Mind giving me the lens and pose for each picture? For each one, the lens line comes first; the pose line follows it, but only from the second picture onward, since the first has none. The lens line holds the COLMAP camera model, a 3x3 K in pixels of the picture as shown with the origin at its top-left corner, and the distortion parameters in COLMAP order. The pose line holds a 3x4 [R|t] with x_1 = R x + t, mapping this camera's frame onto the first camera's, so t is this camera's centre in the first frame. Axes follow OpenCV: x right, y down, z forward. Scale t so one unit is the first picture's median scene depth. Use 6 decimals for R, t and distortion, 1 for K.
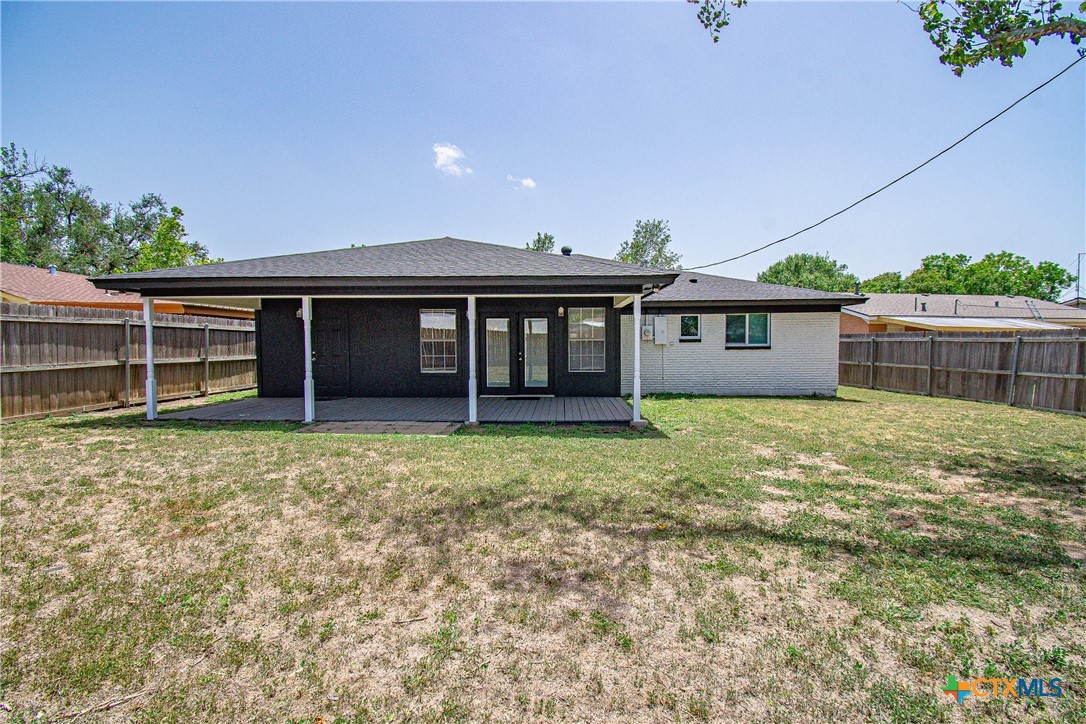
lens RADIAL K [[482.6, 0, 562.4], [0, 482.6, 356.0], [0, 0, 1]] dist [-0.004307, -0.000660]
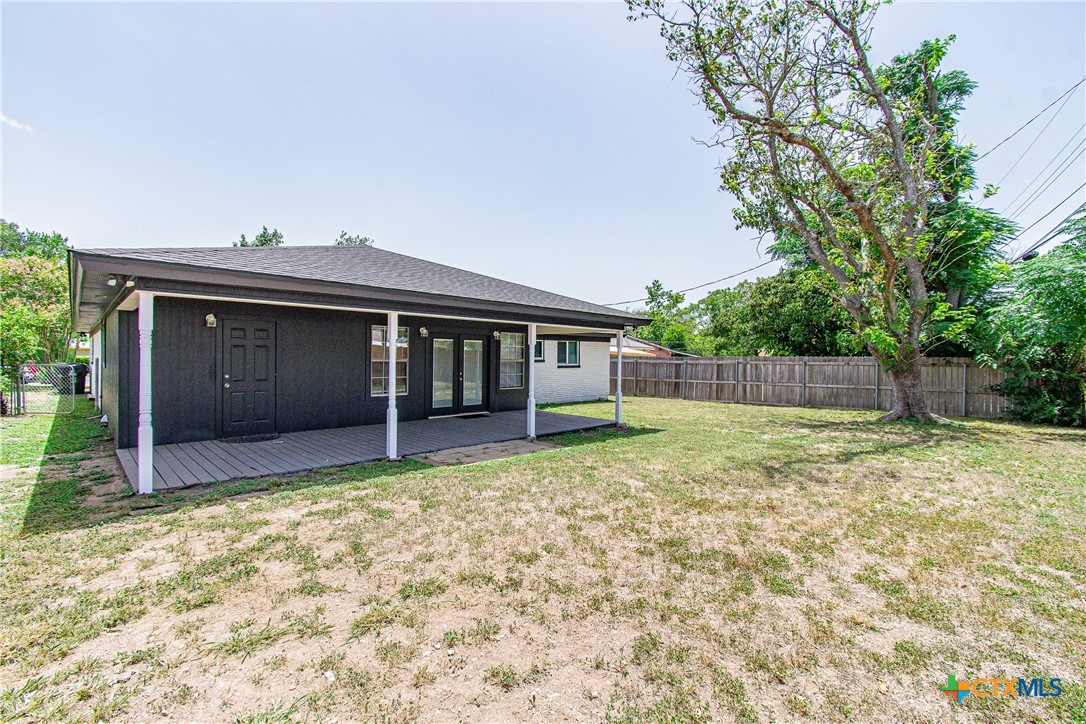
lens RADIAL K [[482.6, 0, 542.5], [0, 482.6, 365.1], [0, 0, 1]] dist [-0.004307, -0.000660]
pose [[0.680938, -0.000672, 0.732341, -0.720052], [0.006346, 0.999967, -0.004982, -0.017155], [-0.732314, 0.008040, 0.680920, 0.166011]]
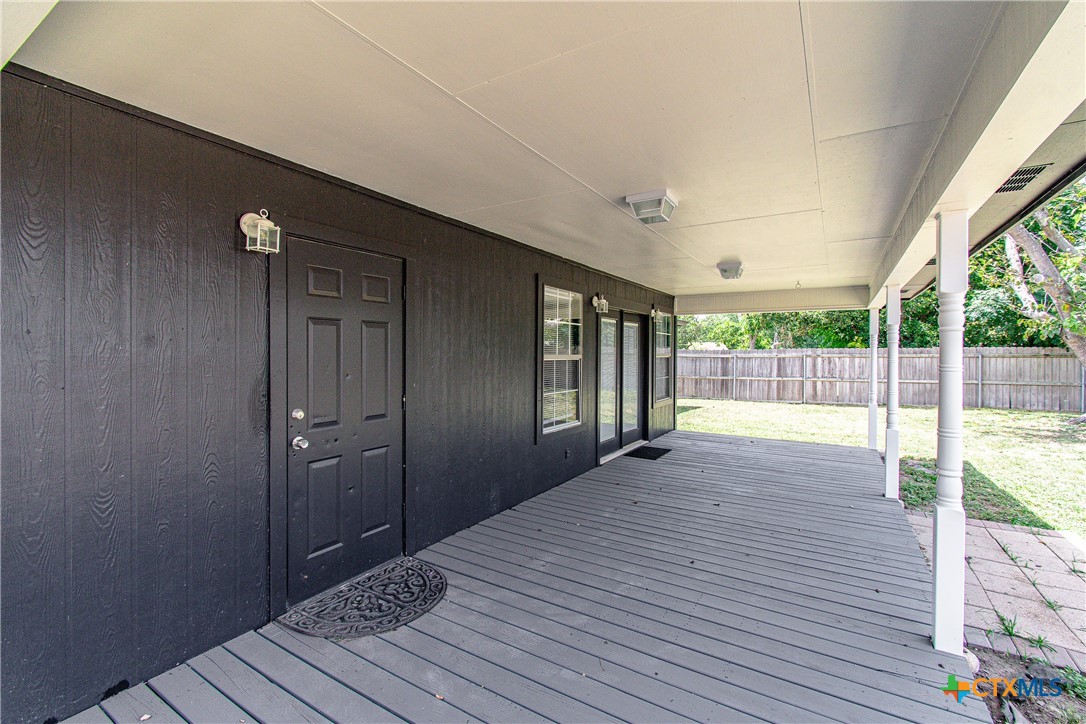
lens RADIAL K [[482.6, 0, 542.5], [0, 482.6, 354.8], [0, 0, 1]] dist [-0.004307, -0.000660]
pose [[0.483408, 0.001298, 0.875394, -0.659712], [0.020359, 0.999712, -0.012724, -0.029958], [-0.875159, 0.023973, 0.483242, 0.789483]]
